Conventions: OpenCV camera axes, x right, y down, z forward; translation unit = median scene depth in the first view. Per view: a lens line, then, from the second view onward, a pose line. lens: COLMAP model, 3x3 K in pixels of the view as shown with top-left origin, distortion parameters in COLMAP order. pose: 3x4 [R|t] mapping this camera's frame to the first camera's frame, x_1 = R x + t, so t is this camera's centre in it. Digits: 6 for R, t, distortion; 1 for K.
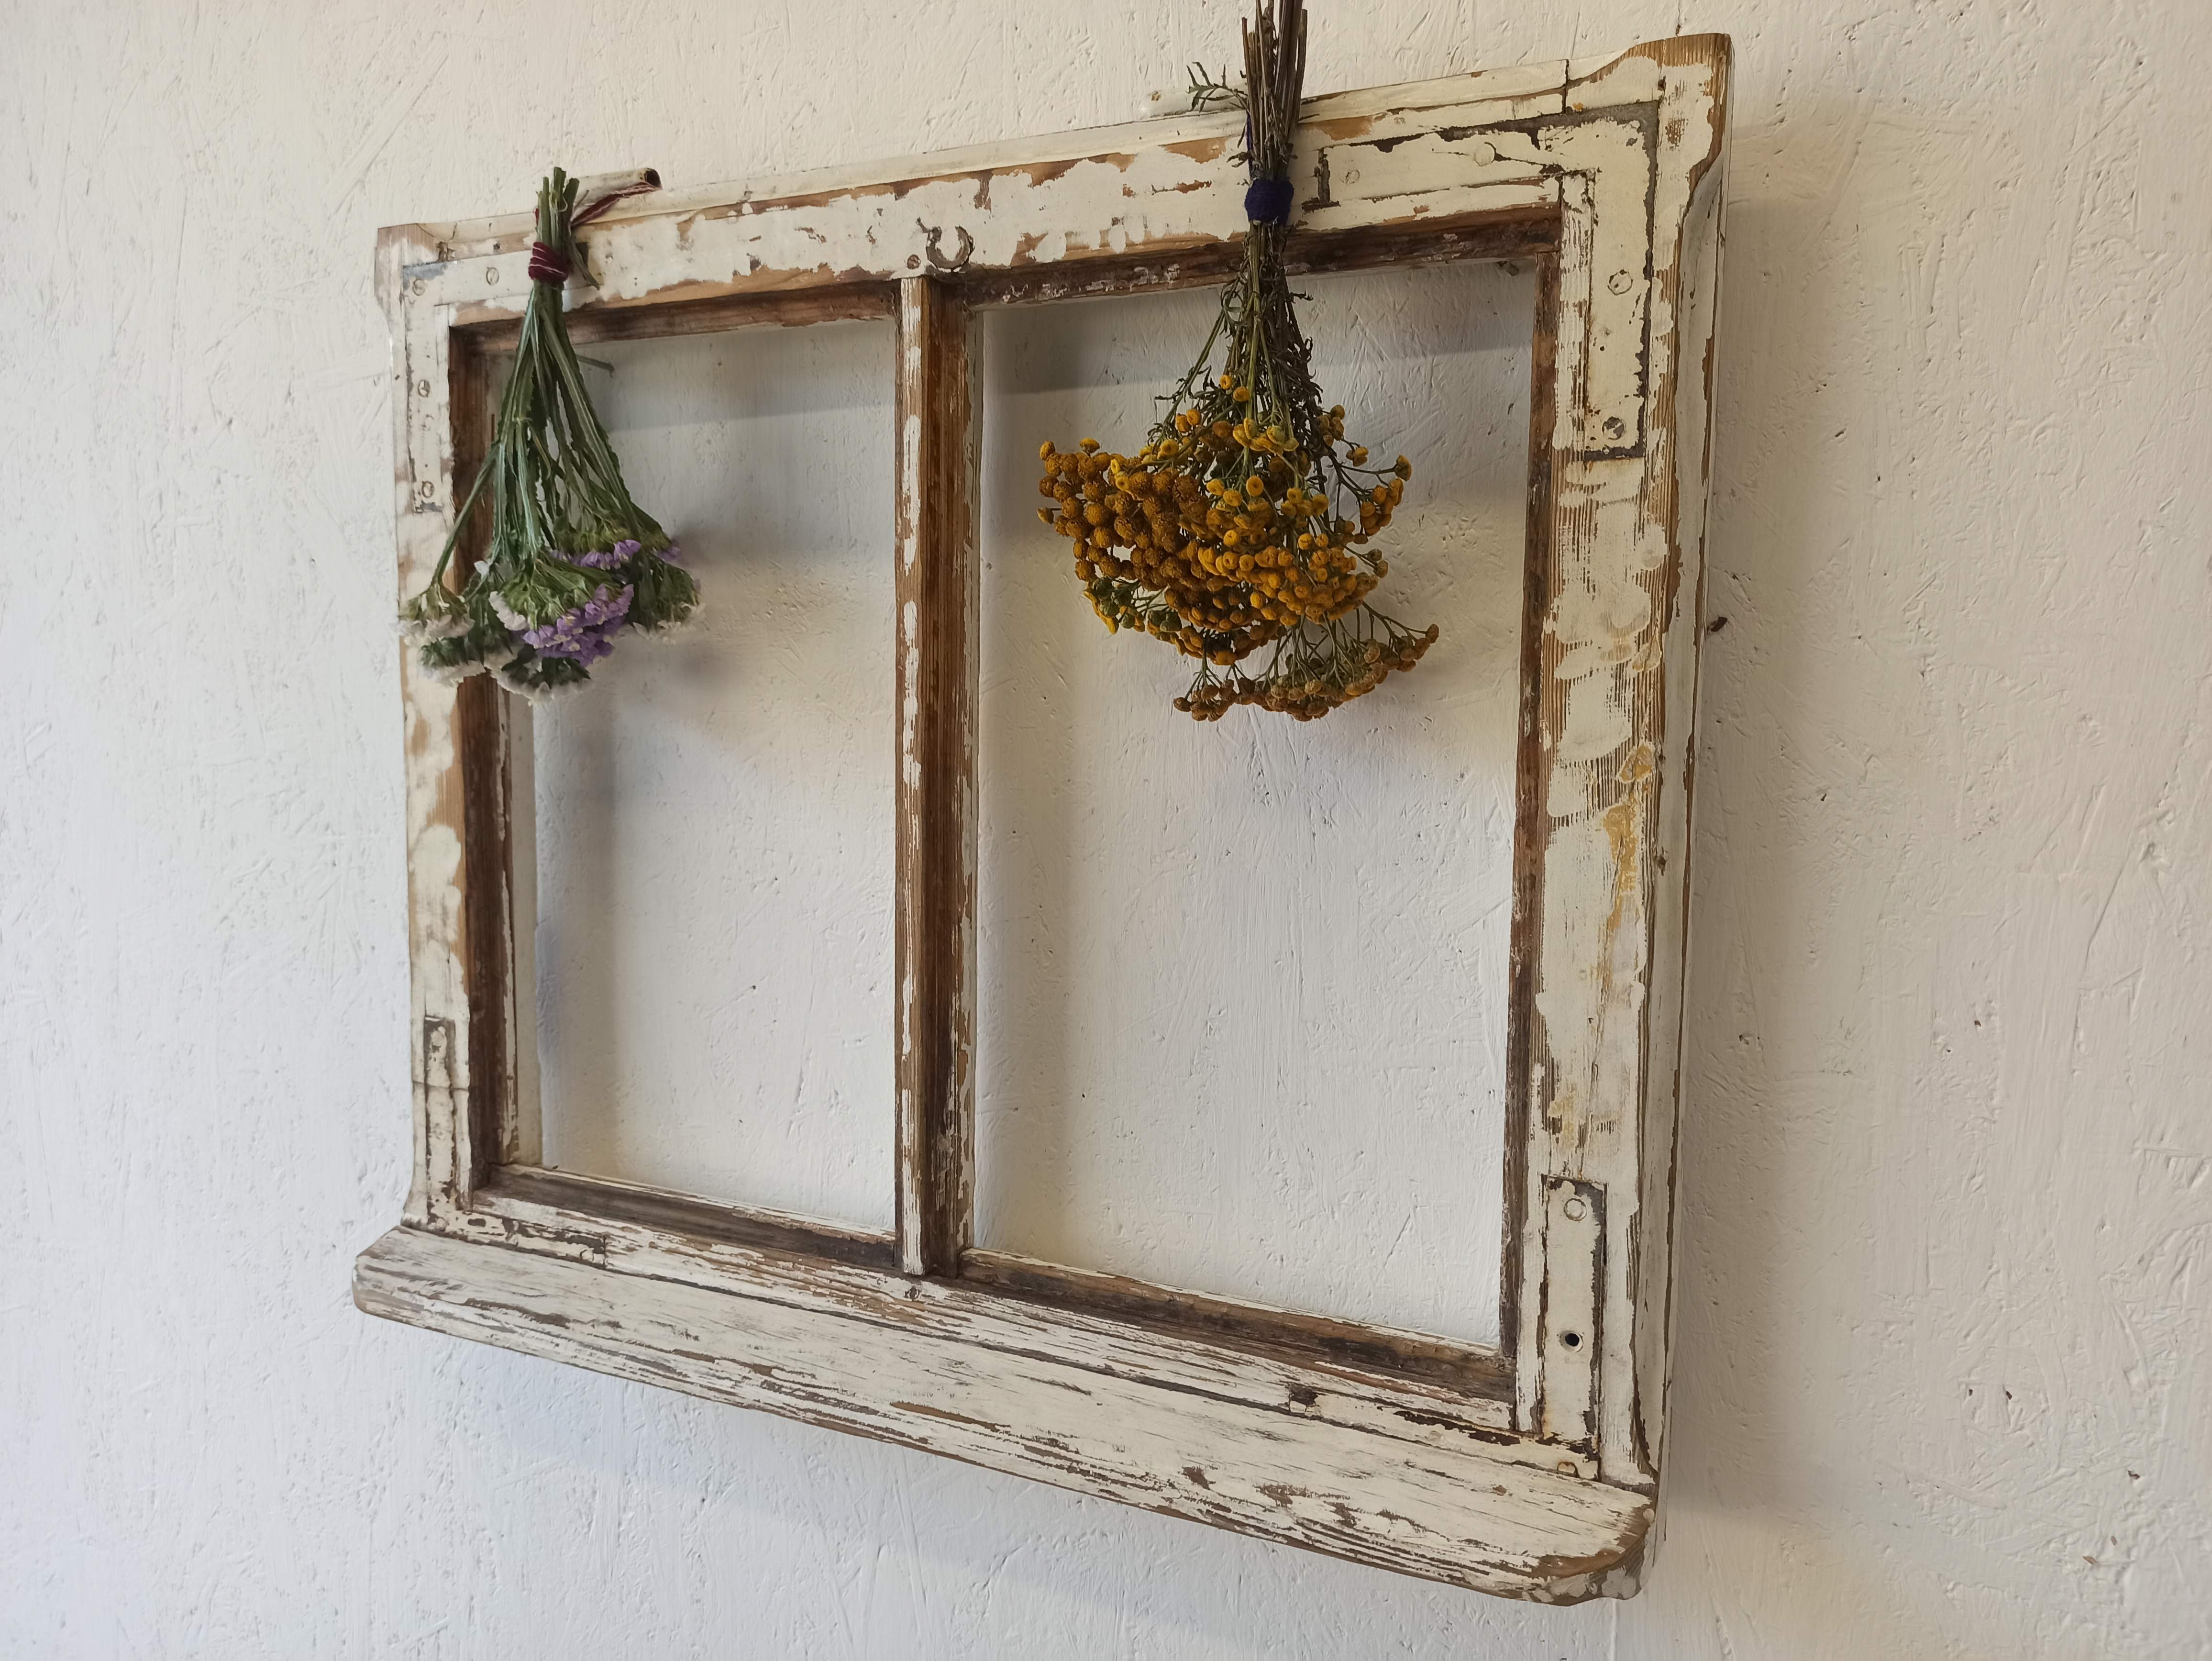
lens RADIAL K [[1635.2, 0, 1106.0], [0, 1635.2, 830.5], [0, 0, 1]] dist [0.054990, -0.068239]
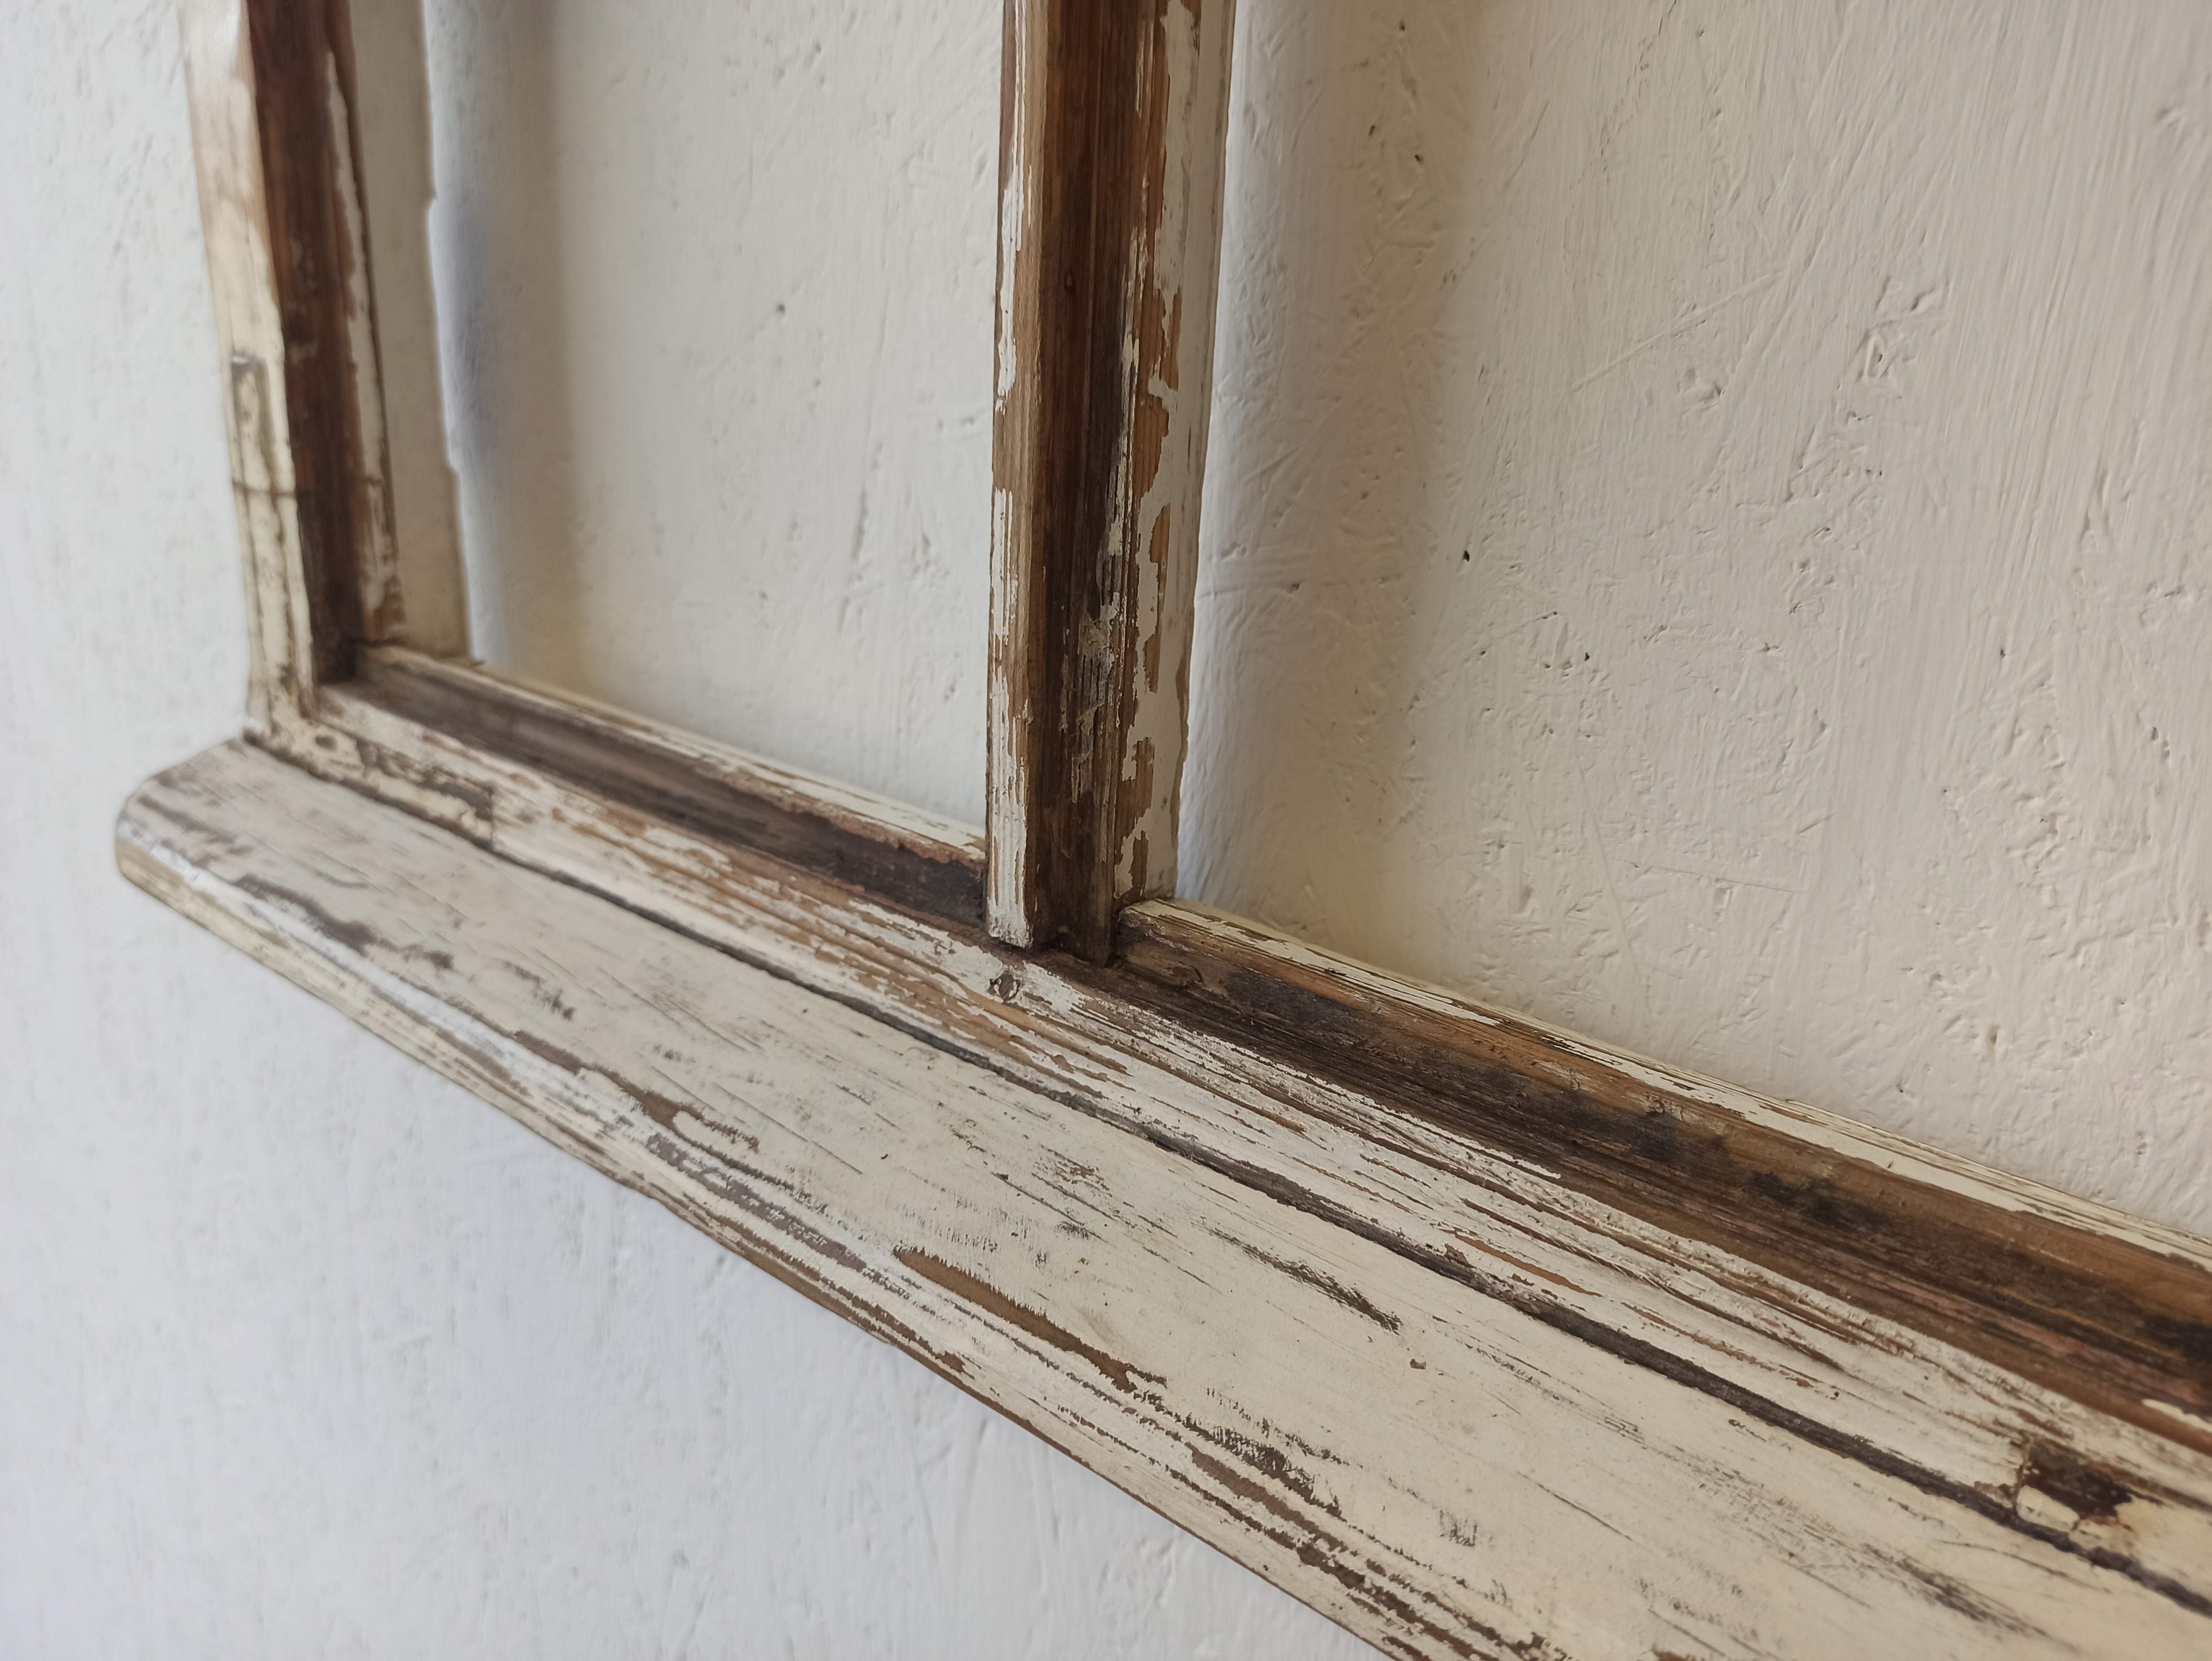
lens RADIAL K [[1685.5, 0, 1106.0], [0, 1685.5, 830.5], [0, 0, 1]] dist [0.034749, -0.081748]
pose [[0.968898, 0.108288, -0.222507, -0.000429], [-0.056668, 0.972369, 0.226467, 0.144927], [0.240883, -0.206814, 0.948263, 0.610891]]
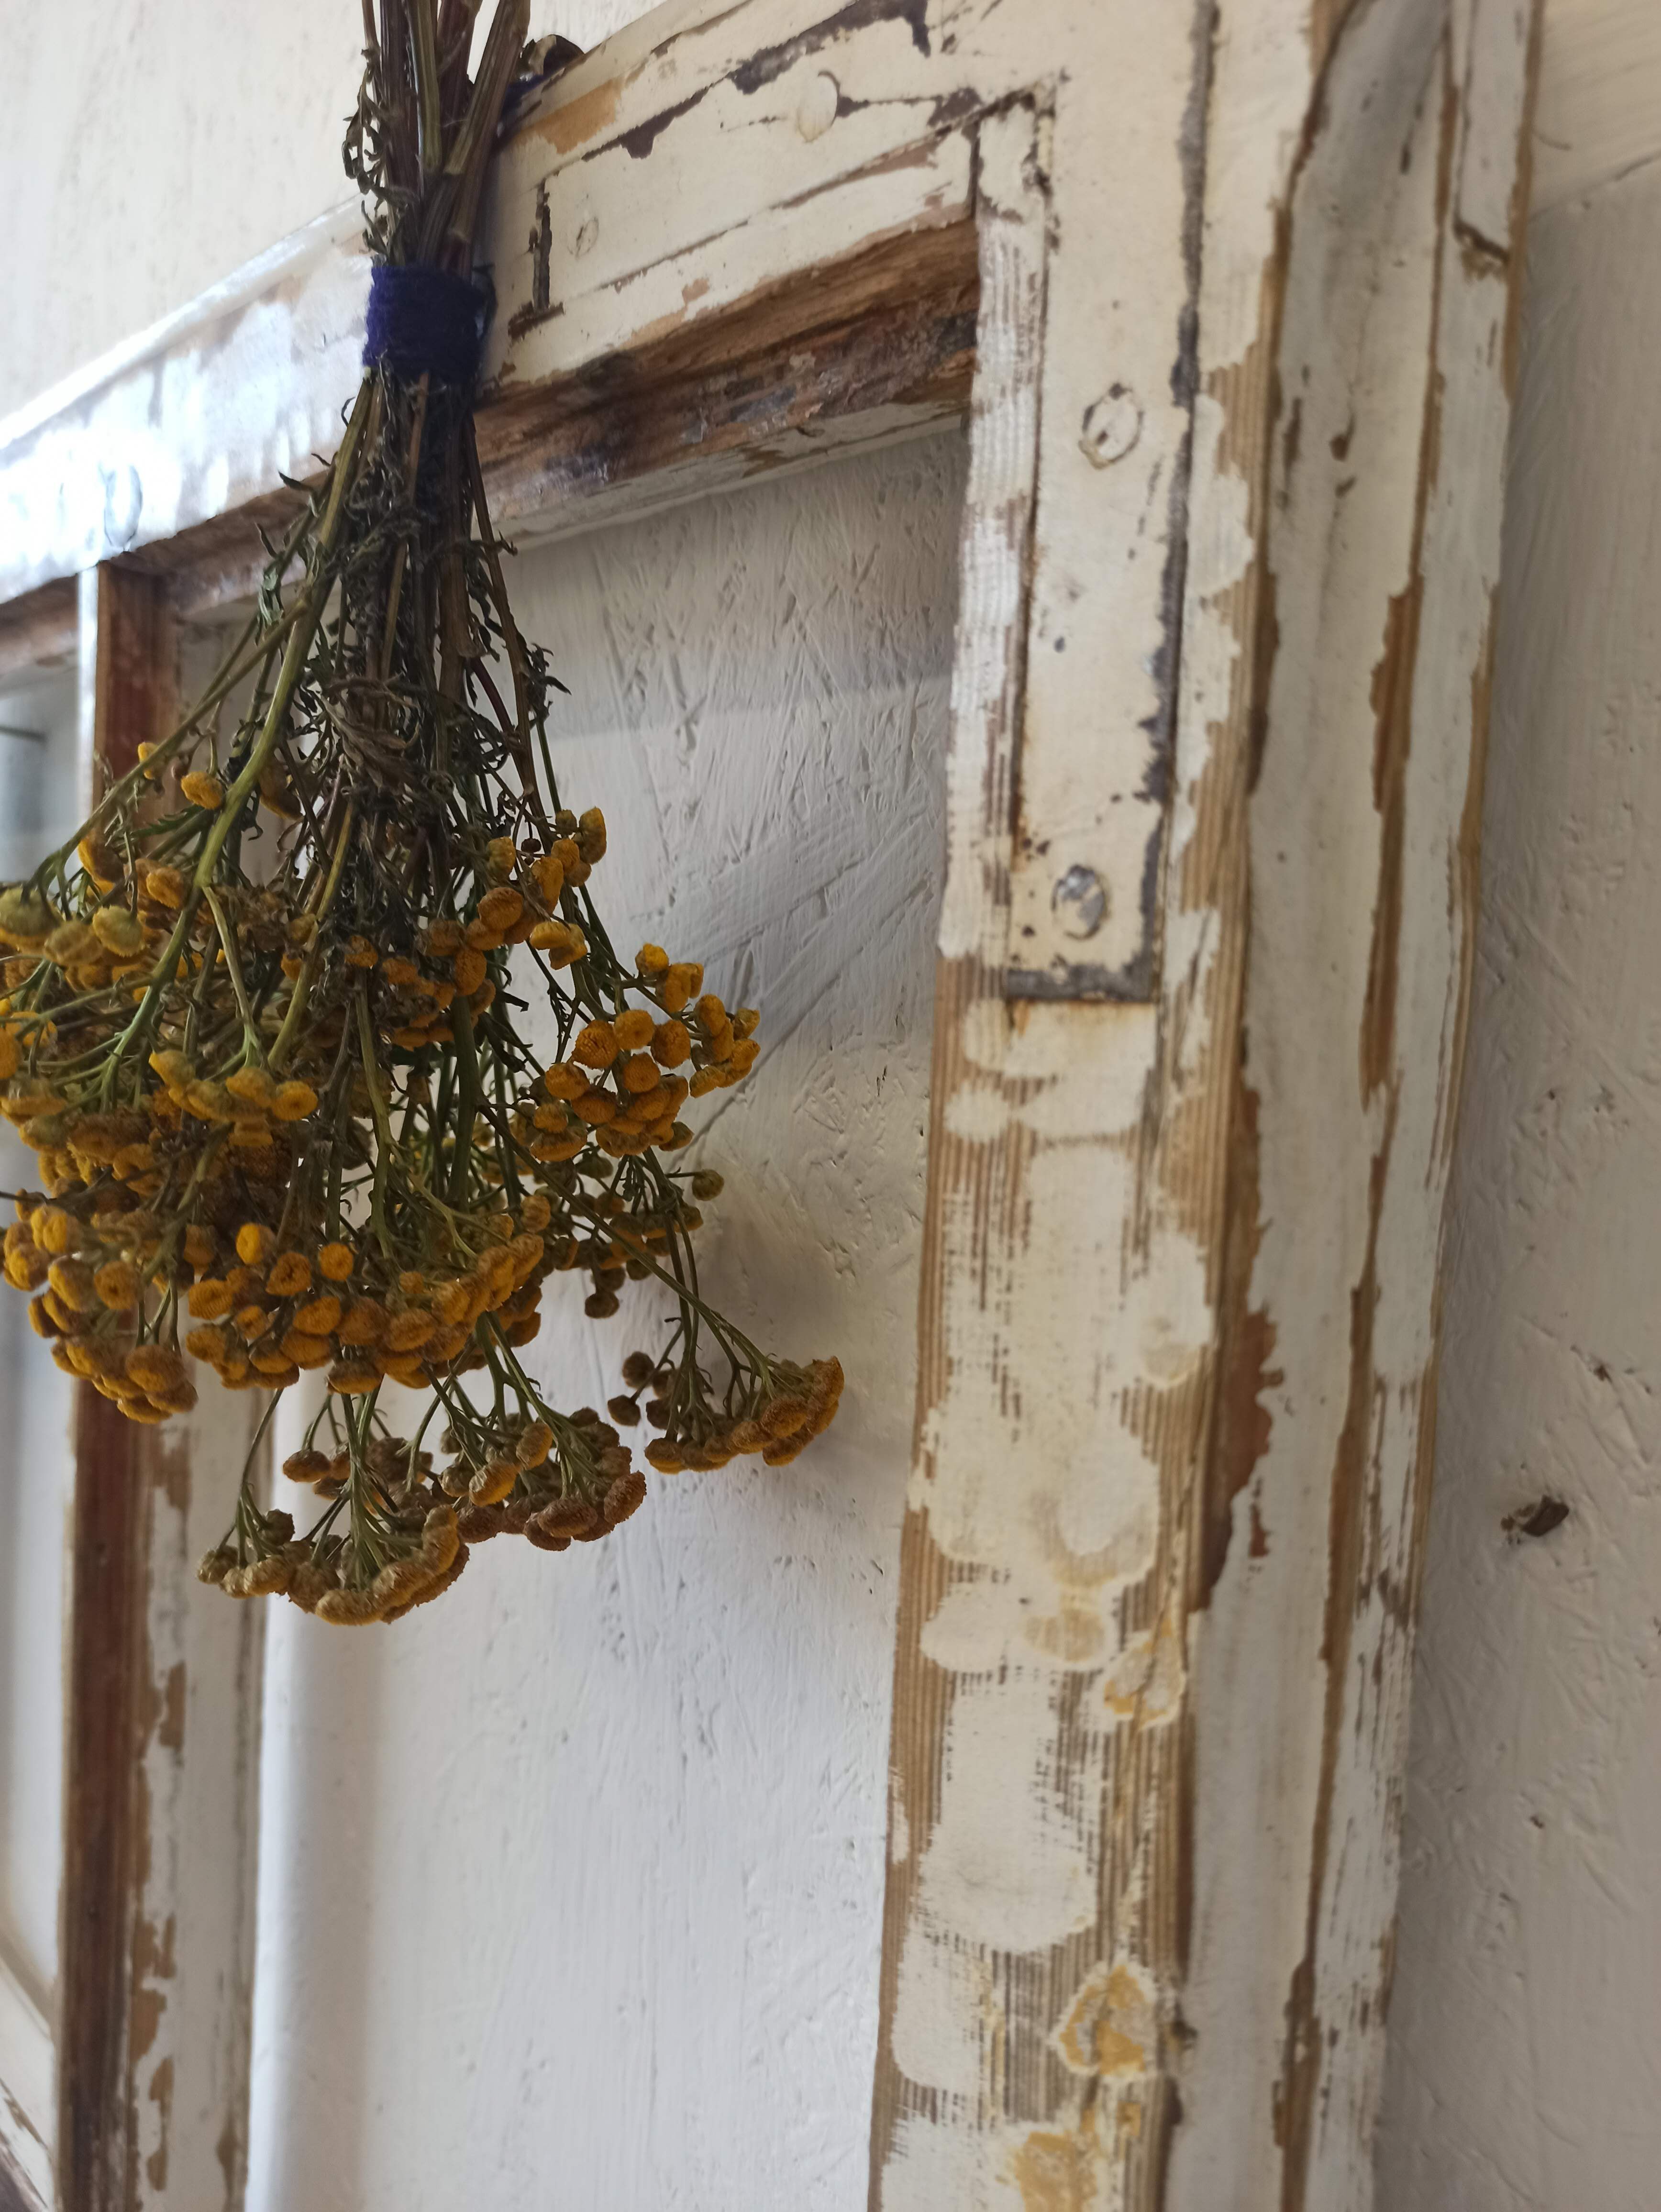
lens RADIAL K [[1691.3, 0, 830.5], [0, 1691.3, 1106.0], [0, 0, 1]] dist [0.020017, -0.043518]
pose [[0.932962, 0.060771, -0.354809, 0.299717], [-0.078085, 0.996344, -0.034672, -0.152324], [0.351405, 0.060053, 0.934296, 0.550123]]
